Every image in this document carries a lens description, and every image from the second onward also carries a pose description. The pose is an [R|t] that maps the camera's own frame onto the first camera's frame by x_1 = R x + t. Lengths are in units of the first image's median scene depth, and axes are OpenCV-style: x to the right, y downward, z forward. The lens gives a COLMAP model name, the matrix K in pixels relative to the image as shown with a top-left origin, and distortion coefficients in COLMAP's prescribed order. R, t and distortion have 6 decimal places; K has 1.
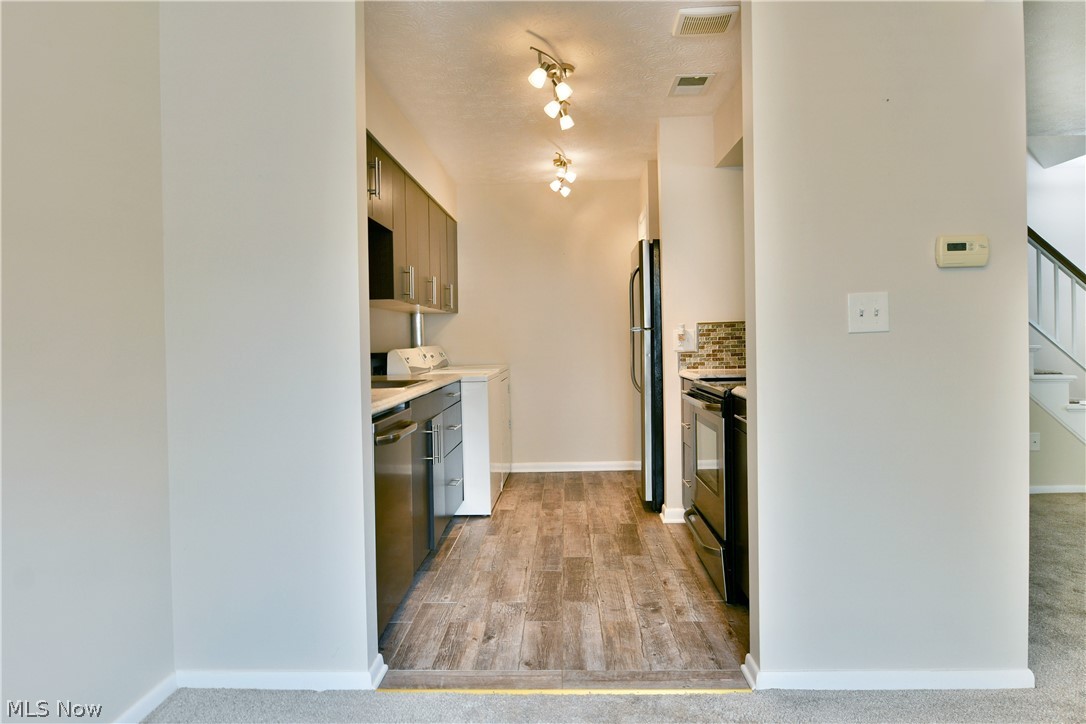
lens RADIAL K [[667.8, 0, 542.1], [0, 667.8, 336.9], [0, 0, 1]] dist [-0.009192, -0.005229]
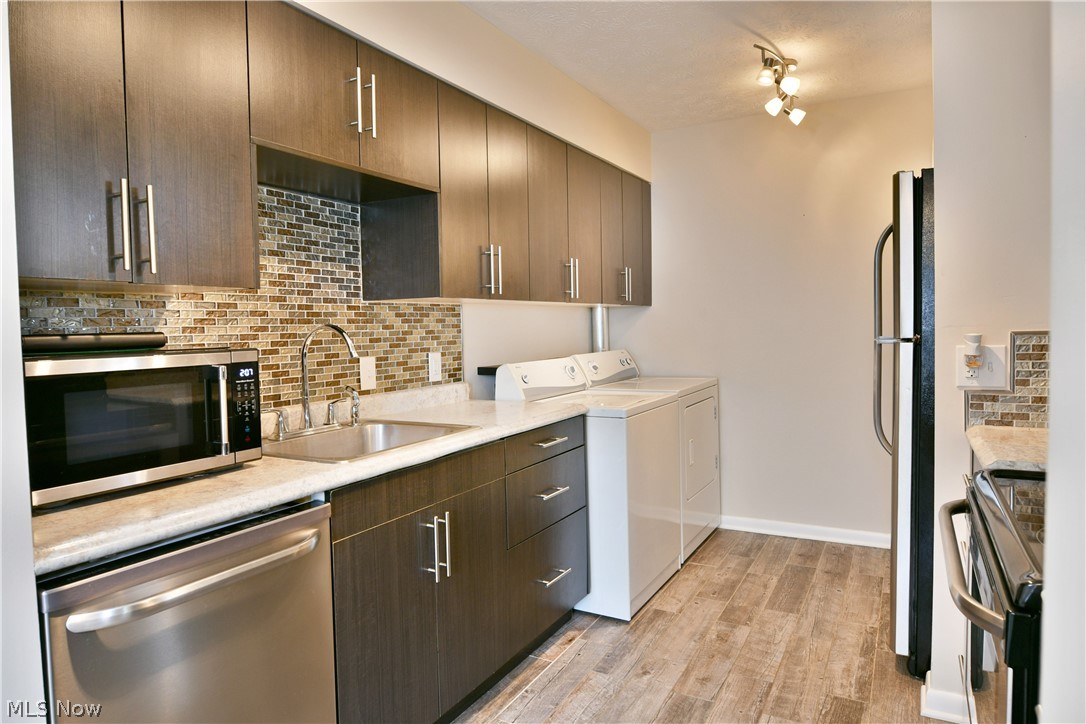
lens RADIAL K [[667.8, 0, 542.1], [0, 667.8, 336.9], [0, 0, 1]] dist [-0.009192, -0.005229]
pose [[0.896278, 0.014983, -0.443239, 0.132468], [-0.002099, 0.999561, 0.029545, -0.031119], [0.443487, -0.025550, 0.895916, 0.385202]]
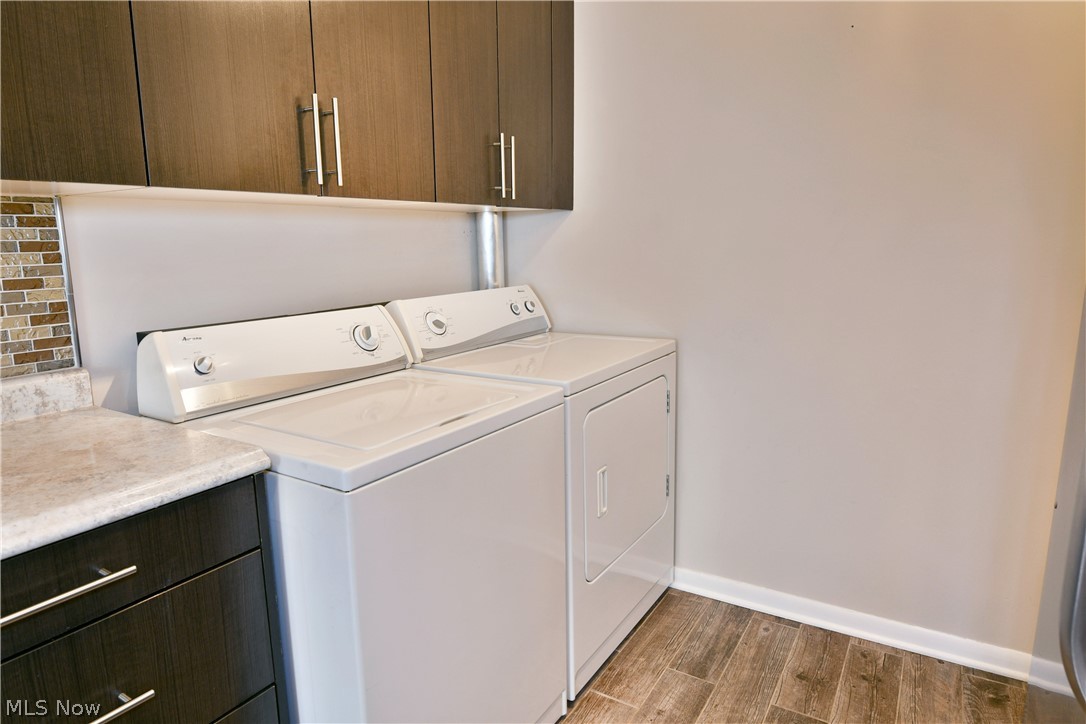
lens RADIAL K [[675.2, 0, 544.9], [0, 675.2, 327.0], [0, 0, 1]] dist [-0.004886, -0.005476]
pose [[0.876118, 0.088687, -0.473869, 0.098580], [-0.018472, 0.988387, 0.150830, -0.036555], [0.481743, -0.123392, 0.867582, 0.838612]]
